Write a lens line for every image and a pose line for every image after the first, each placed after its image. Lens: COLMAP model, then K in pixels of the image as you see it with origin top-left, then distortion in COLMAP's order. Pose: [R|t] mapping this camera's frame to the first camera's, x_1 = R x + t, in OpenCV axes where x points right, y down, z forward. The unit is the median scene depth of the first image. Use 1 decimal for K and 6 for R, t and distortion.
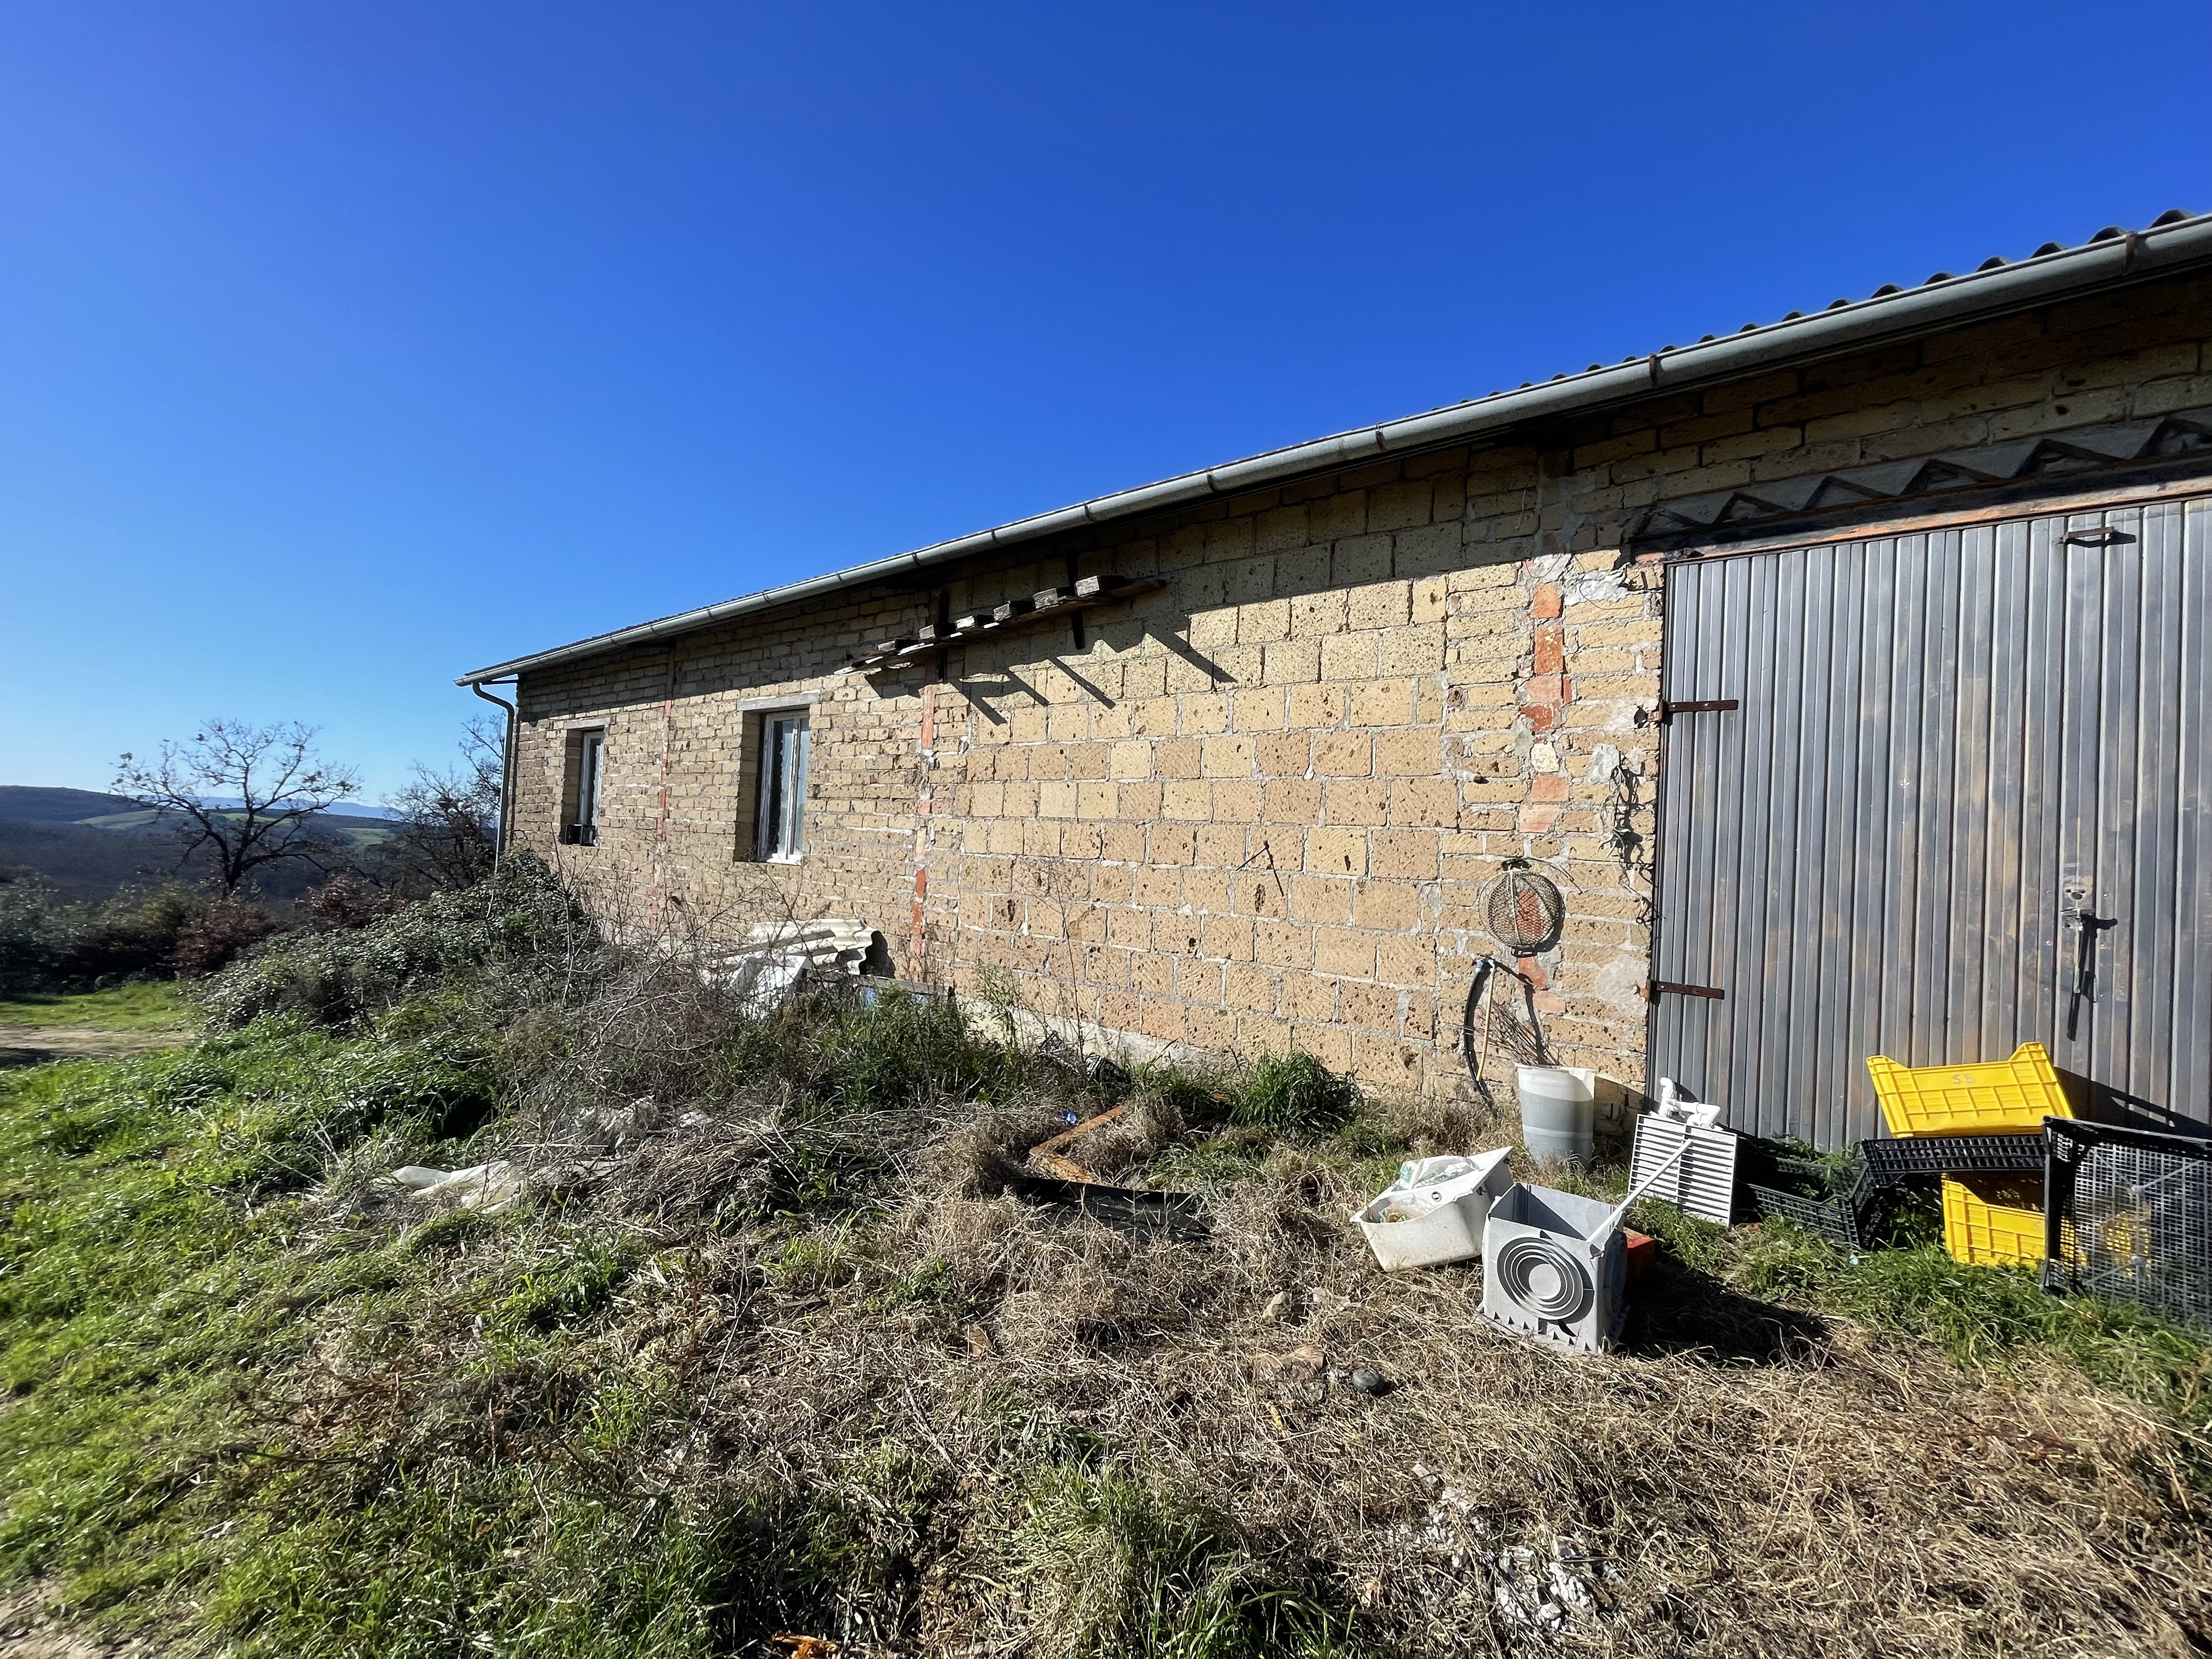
lens RADIAL K [[877.7, 0, 1106.0], [0, 877.7, 829.5], [0, 0, 1]] dist [-0.016526, 0.005342]
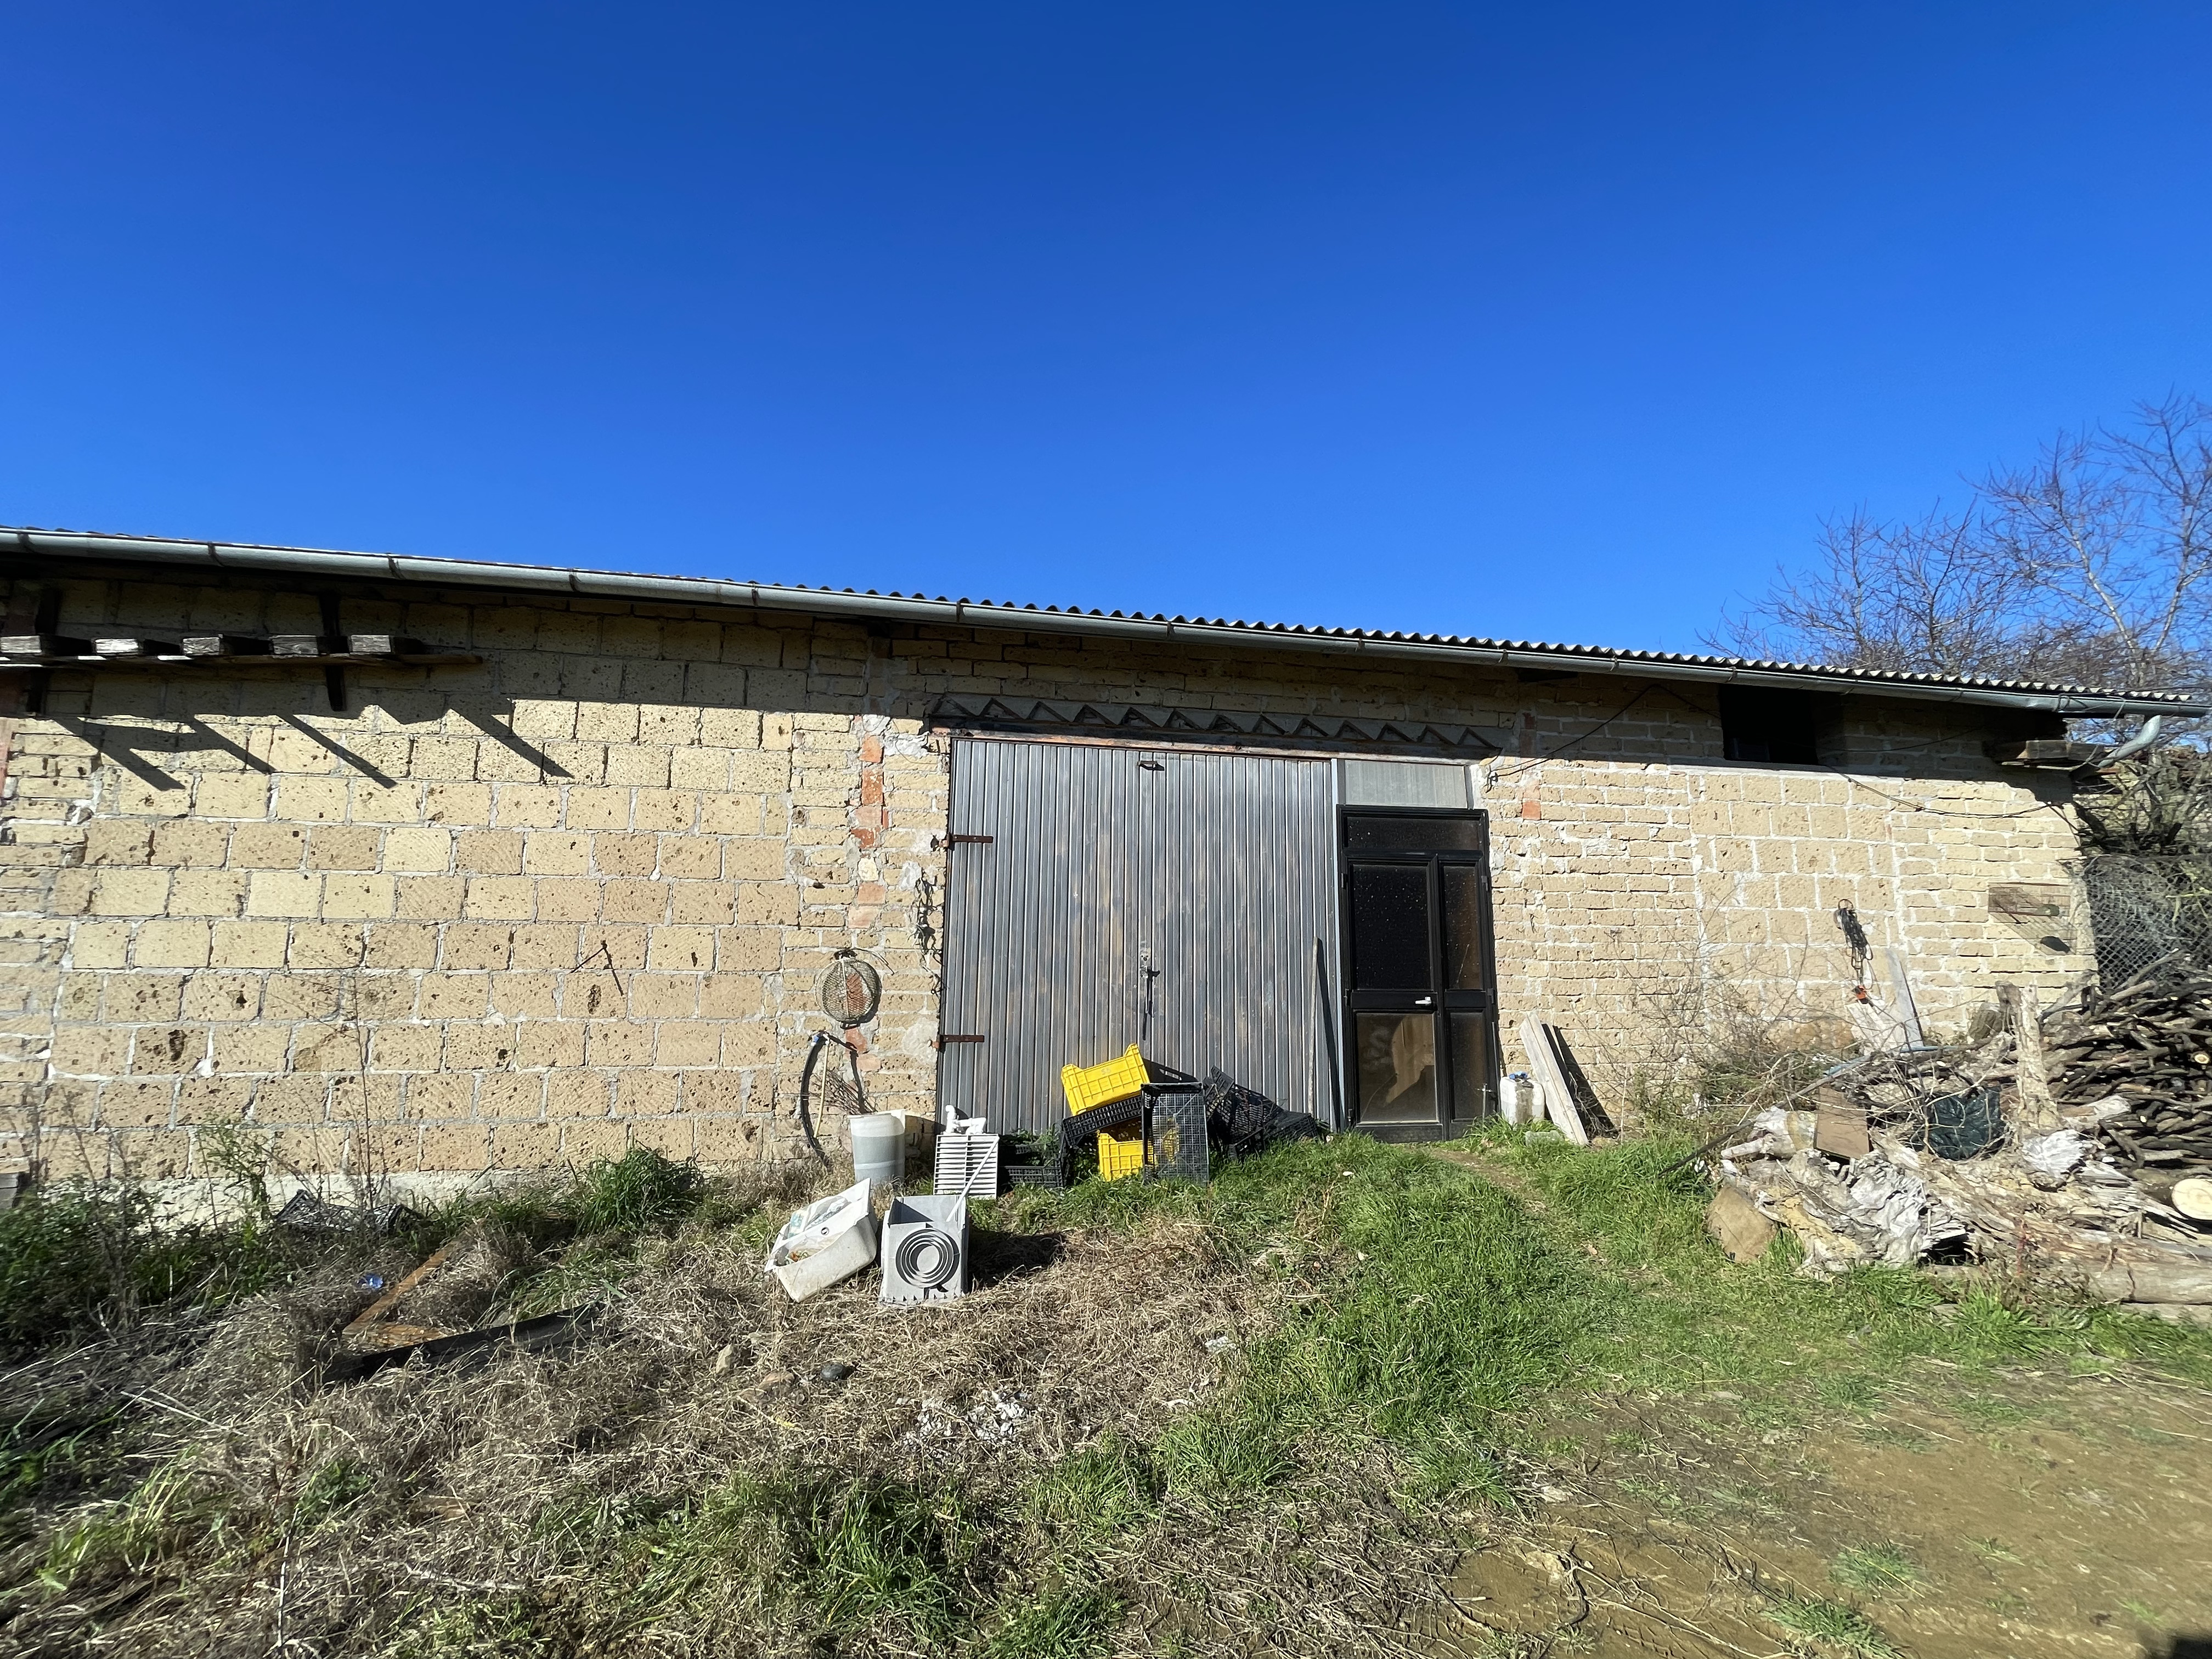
lens RADIAL K [[877.7, 0, 1106.0], [0, 877.7, 829.5], [0, 0, 1]] dist [-0.016526, 0.005342]
pose [[0.646844, 0.059464, 0.760300, -0.250004], [0.008538, 0.996328, -0.085188, -0.027202], [-0.762574, 0.061595, 0.643961, -0.097972]]
